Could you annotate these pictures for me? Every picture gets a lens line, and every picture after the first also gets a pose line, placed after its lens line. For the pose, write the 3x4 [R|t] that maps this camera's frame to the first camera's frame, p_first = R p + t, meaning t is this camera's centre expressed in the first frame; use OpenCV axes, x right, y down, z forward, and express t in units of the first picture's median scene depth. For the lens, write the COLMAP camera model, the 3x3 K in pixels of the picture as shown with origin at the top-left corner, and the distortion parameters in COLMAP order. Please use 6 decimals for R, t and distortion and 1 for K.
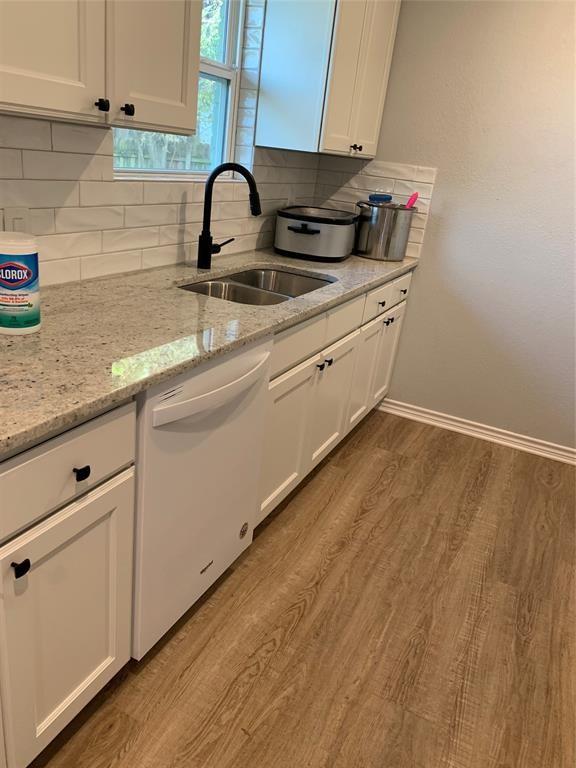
lens RADIAL K [[594.0, 0, 288.0], [0, 594.0, 385.6], [0, 0, 1]] dist [0.022849, -0.006771]
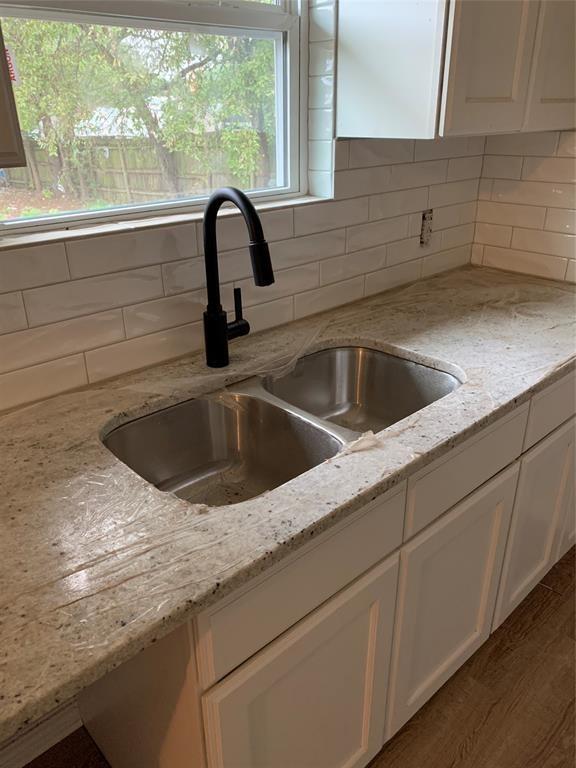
lens RADIAL K [[594.0, 0, 286.3], [0, 594.0, 381.3], [0, 0, 1]] dist [0.022849, -0.006771]
pose [[0.919451, 0.029052, -0.392129, 0.140136], [-0.018178, 0.999341, 0.031417, -0.182237], [0.392783, -0.021758, 0.919374, 0.440194]]
